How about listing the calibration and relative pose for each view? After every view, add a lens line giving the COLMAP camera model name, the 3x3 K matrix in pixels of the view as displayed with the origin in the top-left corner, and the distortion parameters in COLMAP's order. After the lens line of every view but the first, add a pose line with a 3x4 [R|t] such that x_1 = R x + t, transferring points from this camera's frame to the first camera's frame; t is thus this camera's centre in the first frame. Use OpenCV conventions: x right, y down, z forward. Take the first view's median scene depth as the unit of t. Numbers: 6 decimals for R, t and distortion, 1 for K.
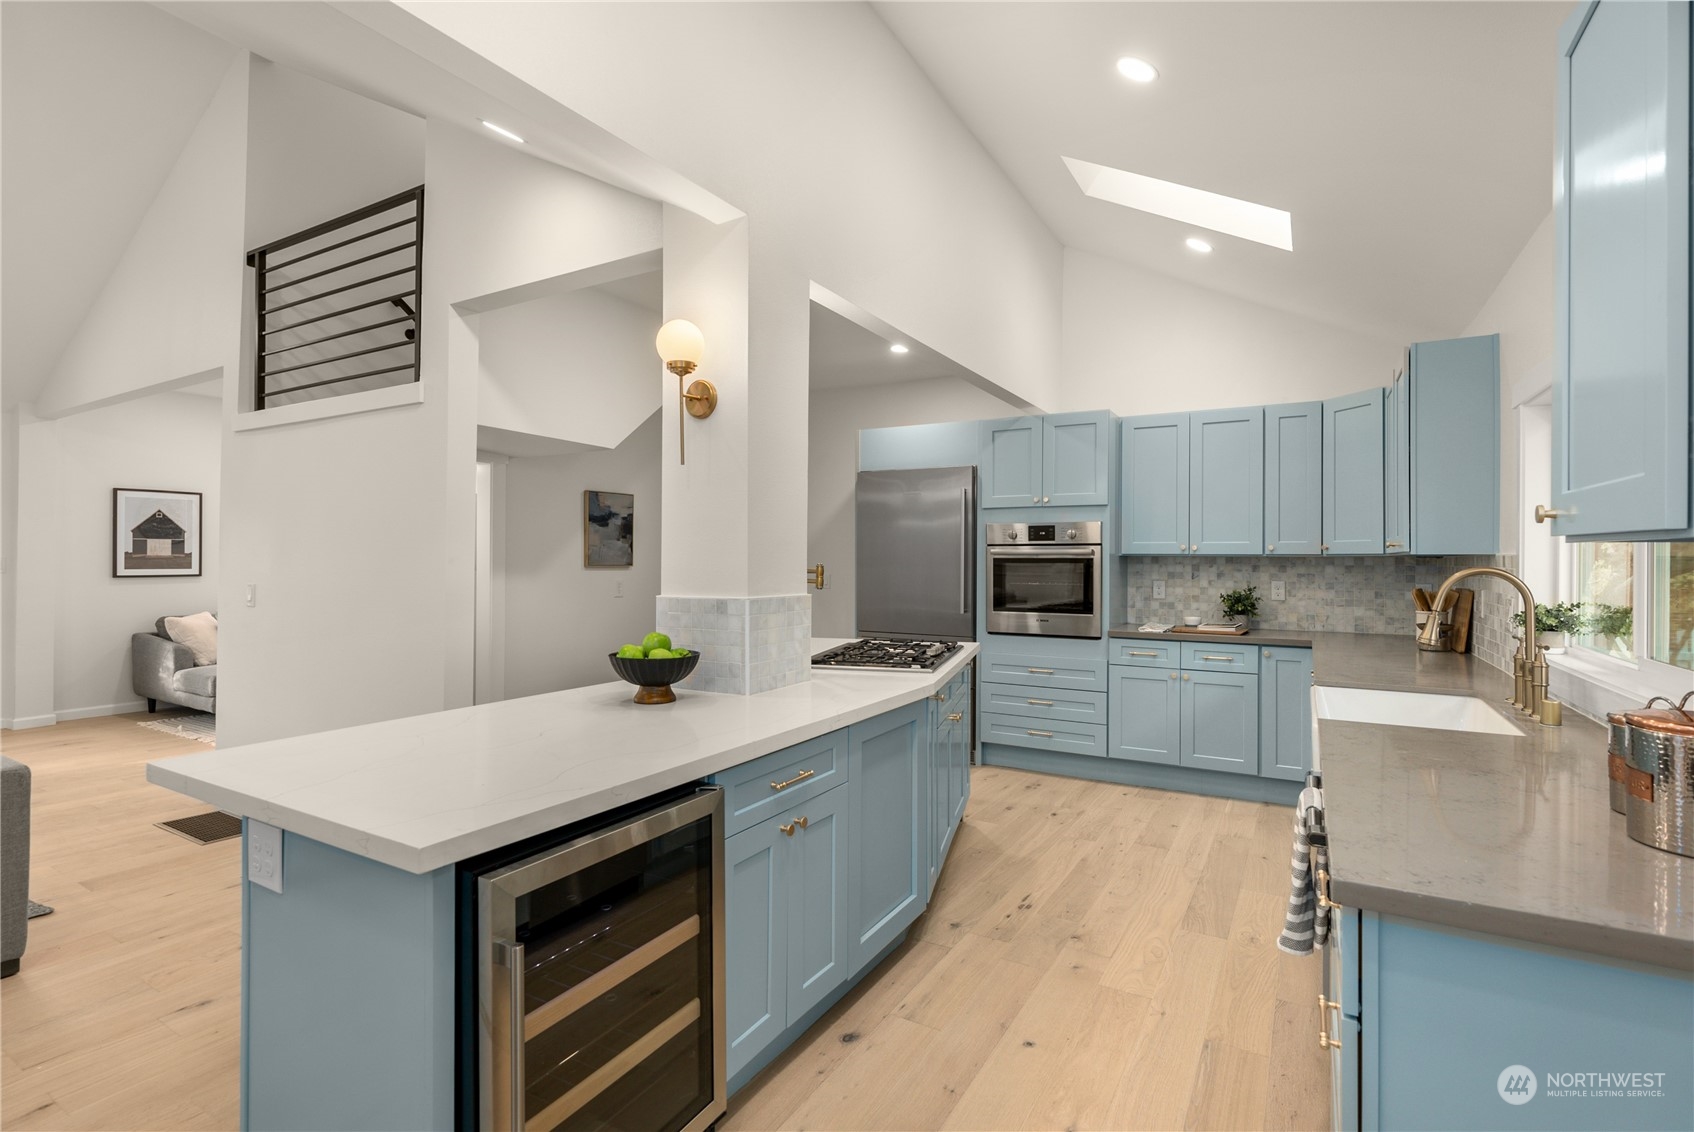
lens RADIAL K [[788.2, 0, 853.1], [0, 788.2, 555.5], [0, 0, 1]] dist [-0.004181, 0.000789]
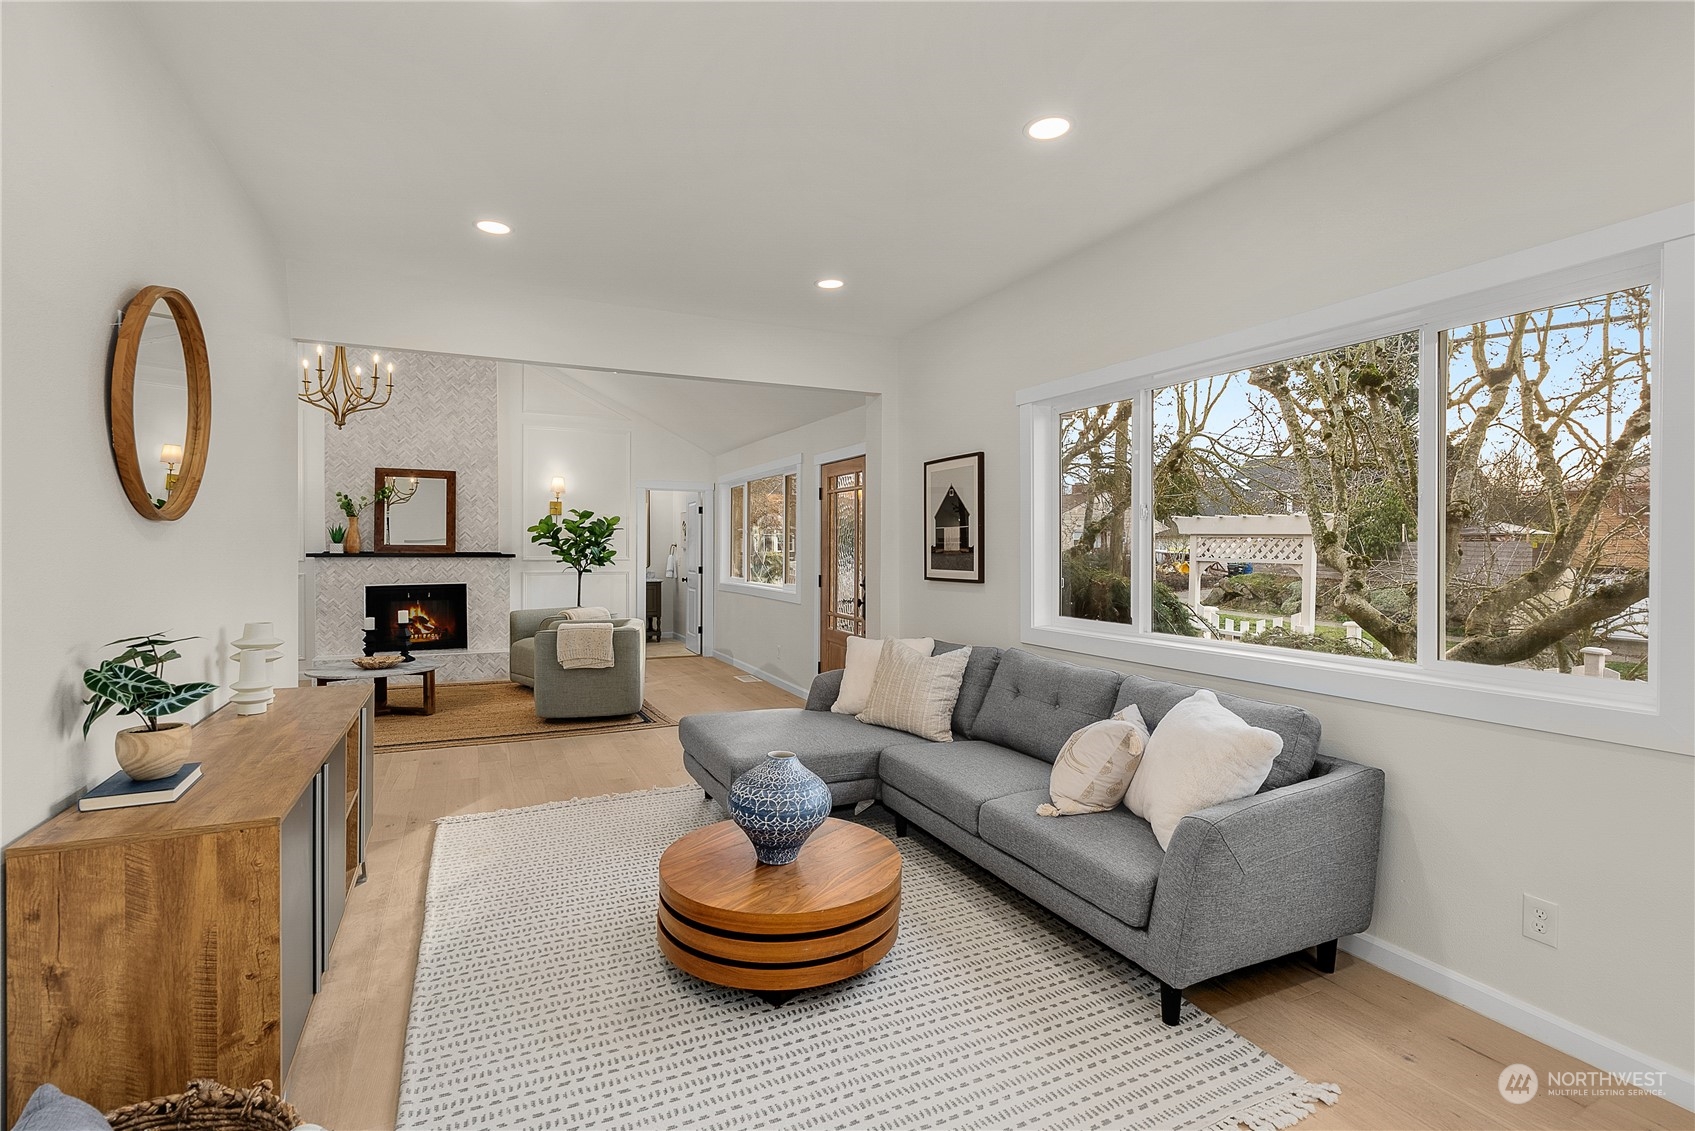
lens RADIAL K [[765.2, 0, 854.9], [0, 765.2, 552.6], [0, 0, 1]] dist [-0.002553, 0.000231]
pose [[-0.548618, 0.000875, -0.836072, -0.370927], [-0.000398, 0.999999, 0.001308, 0.001241], [0.836073, 0.001050, -0.548618, 1.788003]]
